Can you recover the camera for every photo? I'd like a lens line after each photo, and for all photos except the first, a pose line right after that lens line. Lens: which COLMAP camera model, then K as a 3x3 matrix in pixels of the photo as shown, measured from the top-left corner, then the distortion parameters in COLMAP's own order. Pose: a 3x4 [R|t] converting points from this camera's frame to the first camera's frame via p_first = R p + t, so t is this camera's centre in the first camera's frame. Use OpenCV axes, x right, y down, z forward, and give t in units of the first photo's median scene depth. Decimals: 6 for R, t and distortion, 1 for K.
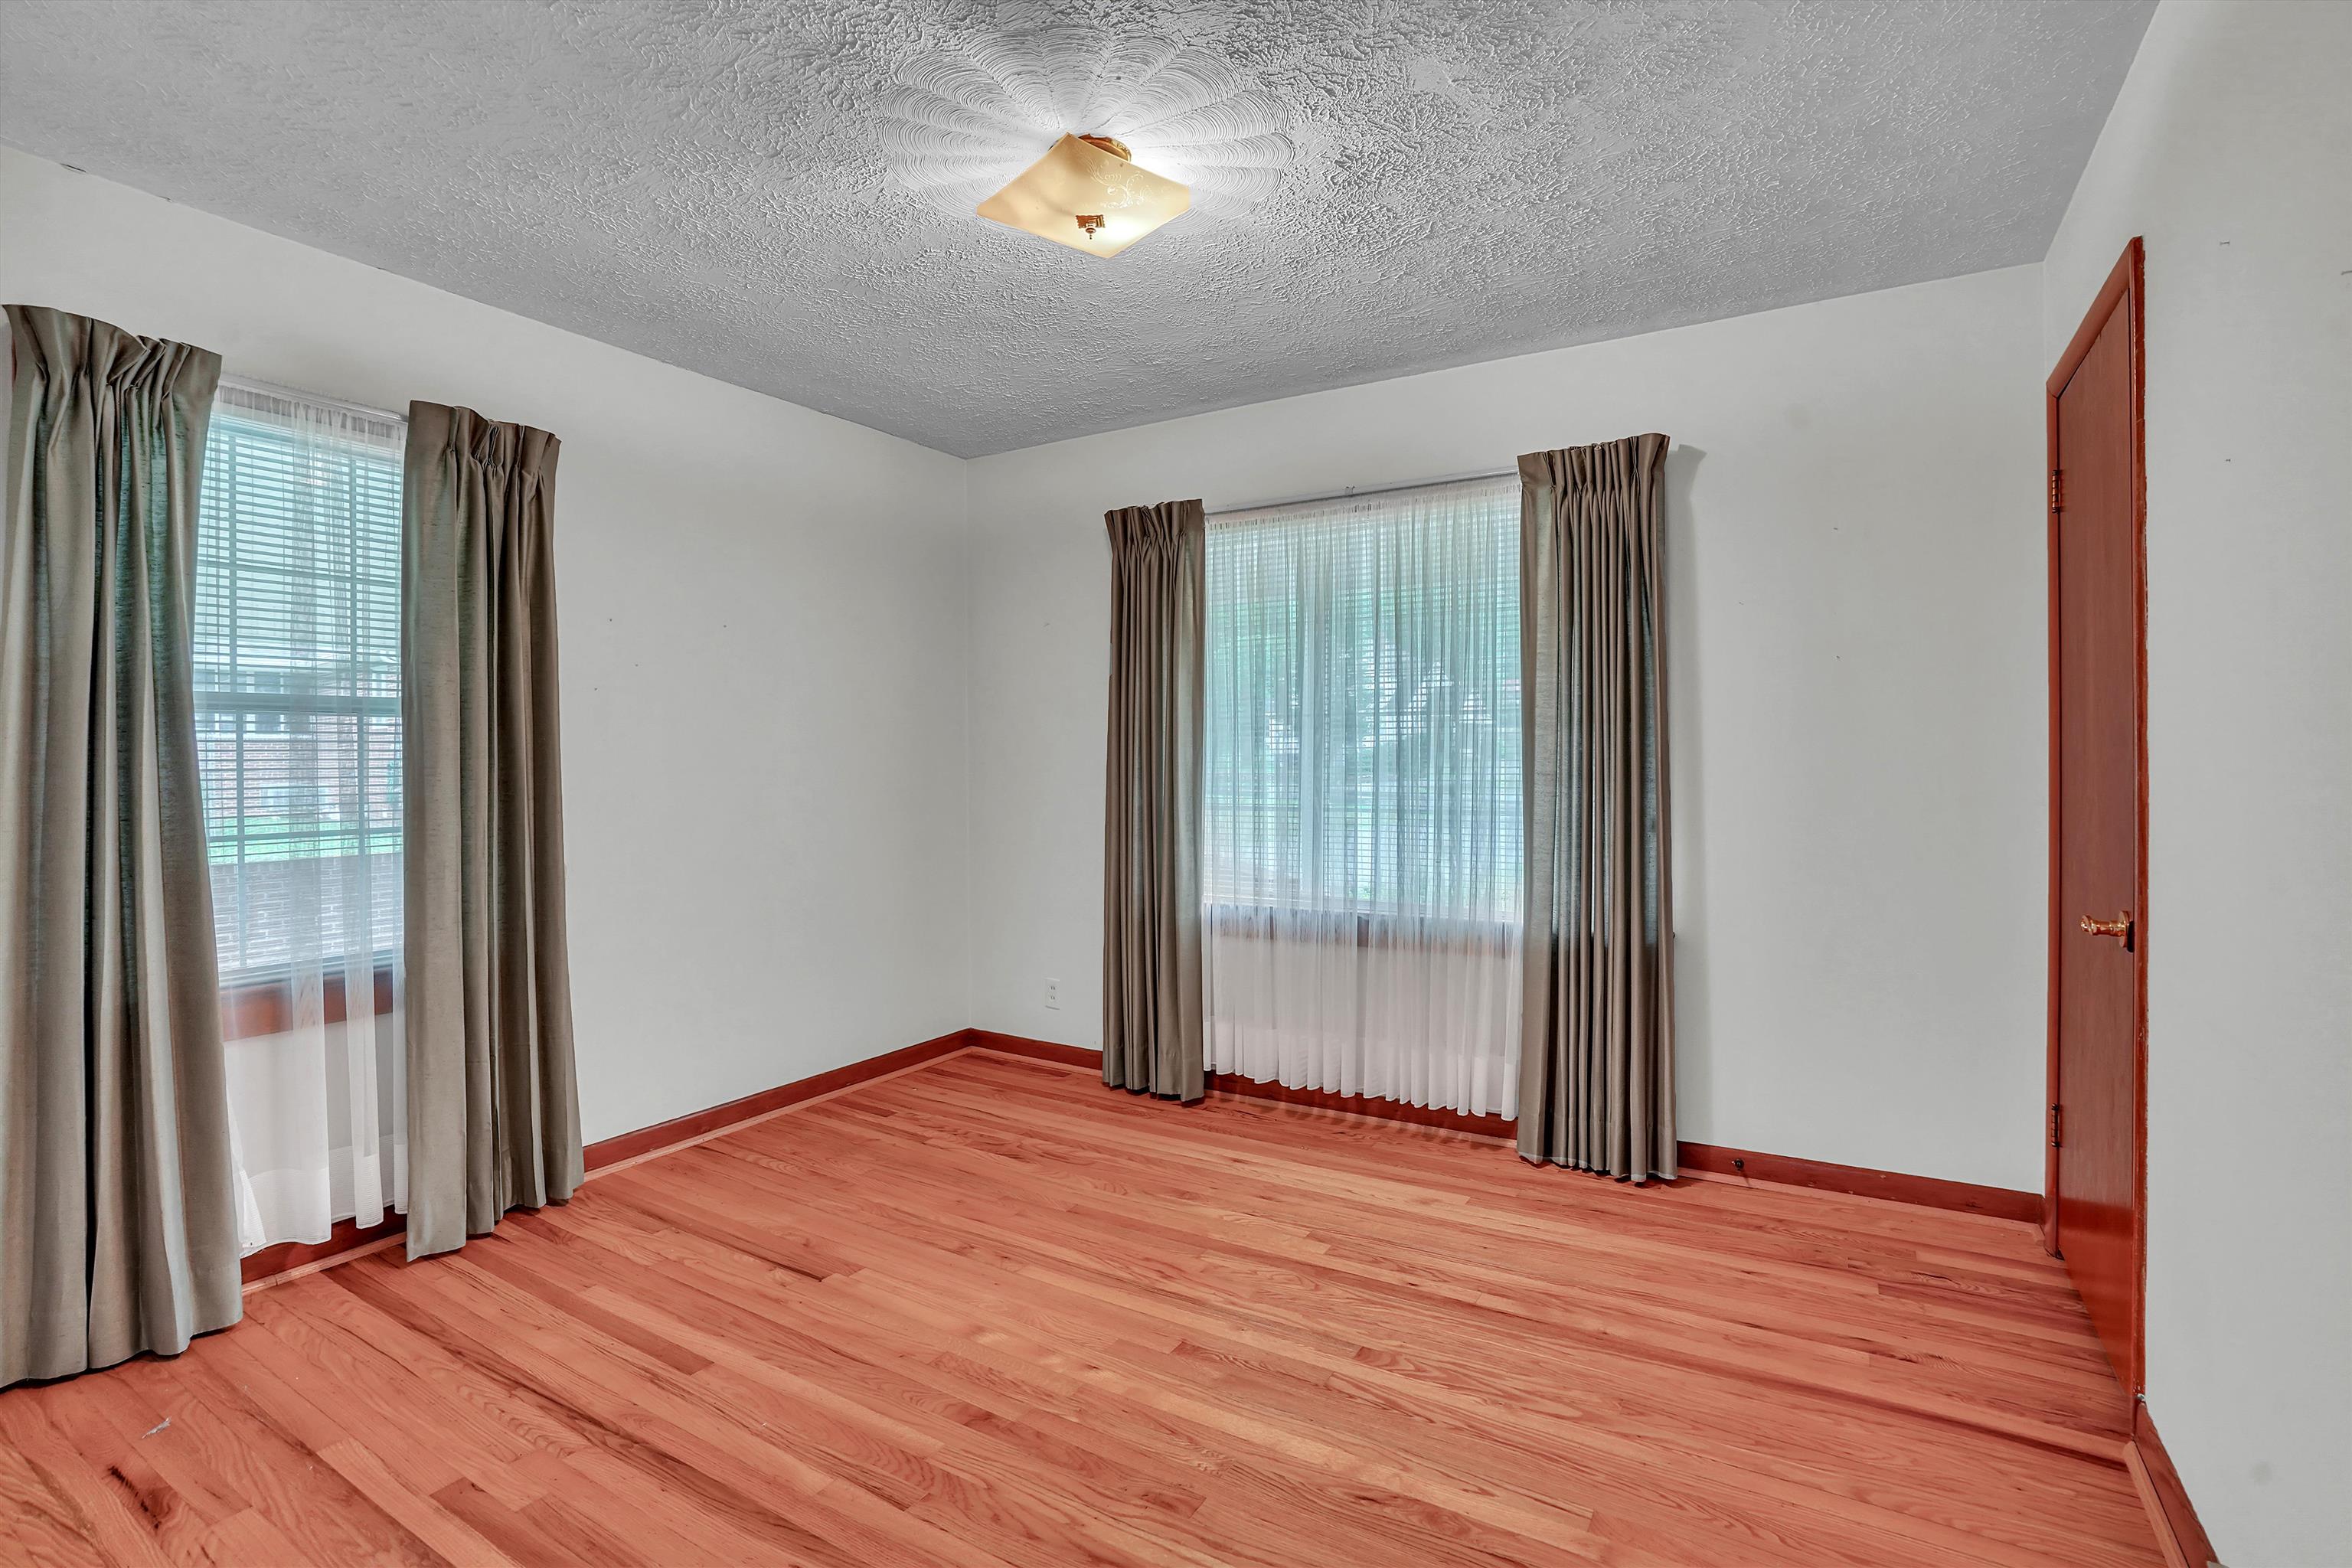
lens RADIAL K [[1125.6, 0, 1165.6], [0, 1125.6, 759.3], [0, 0, 1]] dist [-0.056149, 0.022096]
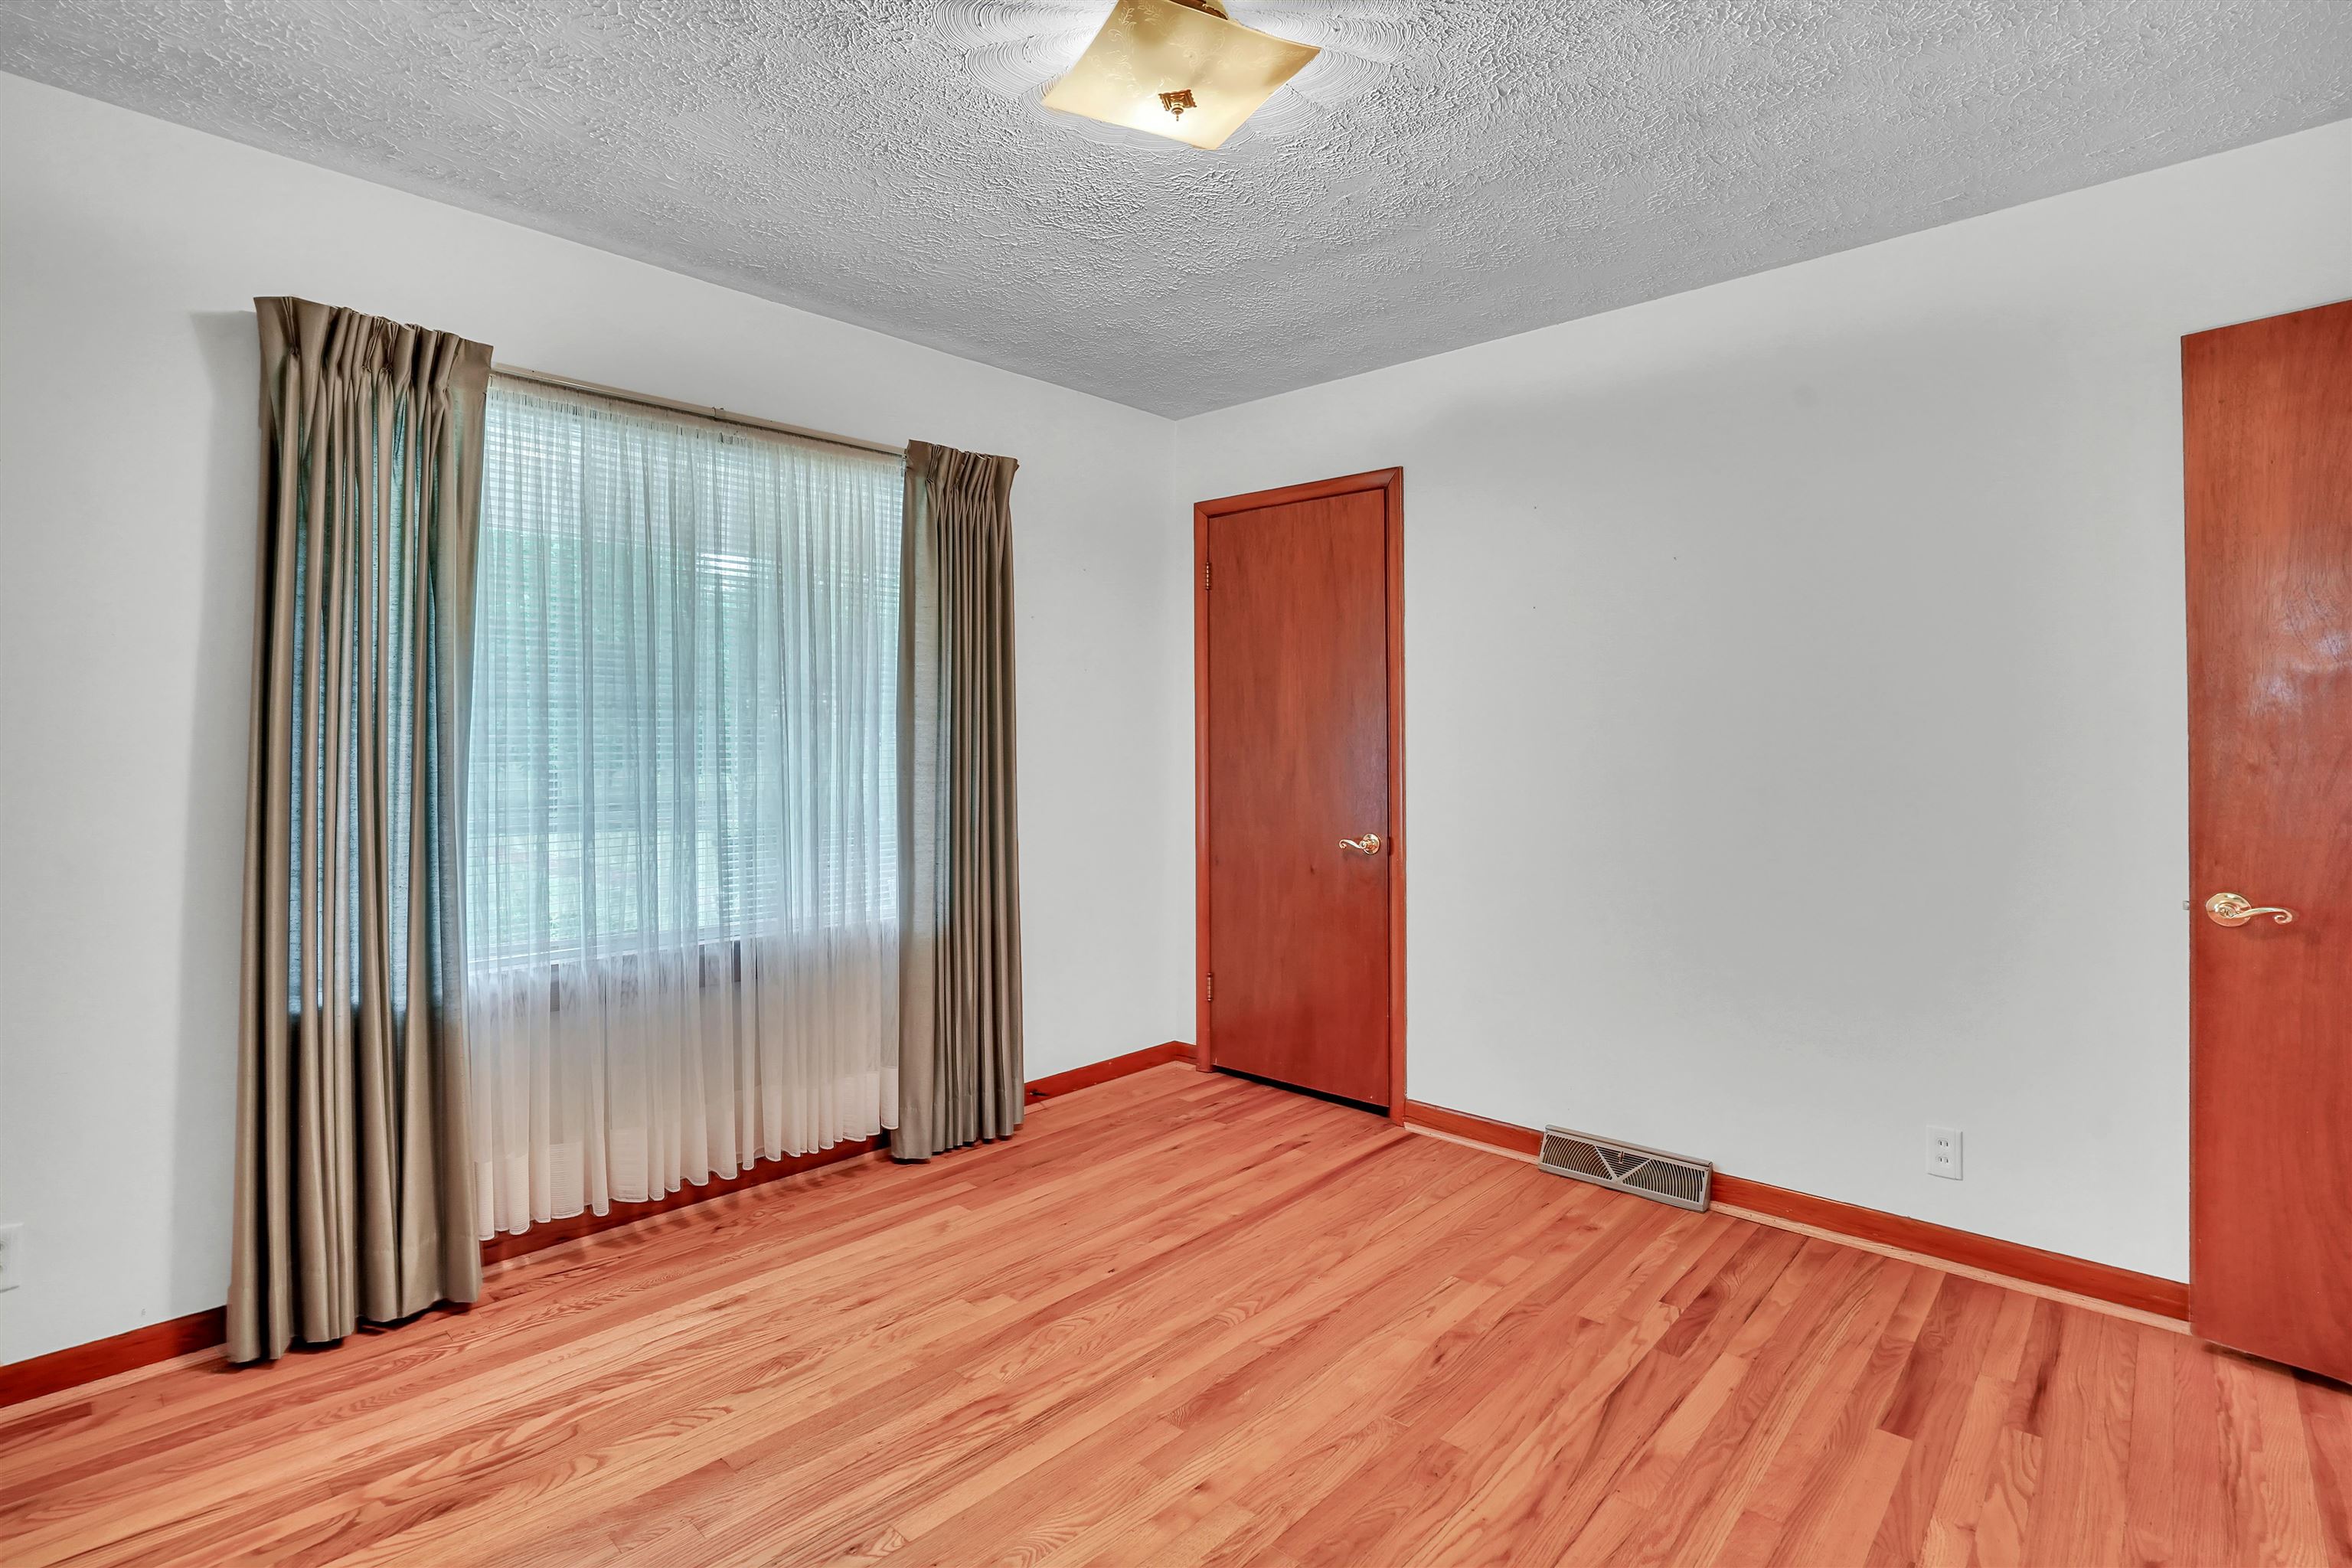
lens RADIAL K [[1125.6, 0, 1165.6], [0, 1125.6, 759.3], [0, 0, 1]] dist [-0.056149, 0.022096]
pose [[0.183189, -0.003811, 0.983070, -0.618929], [-0.000392, 0.999992, 0.003950, 0.000978], [-0.983078, -0.001109, 0.183186, 0.617278]]
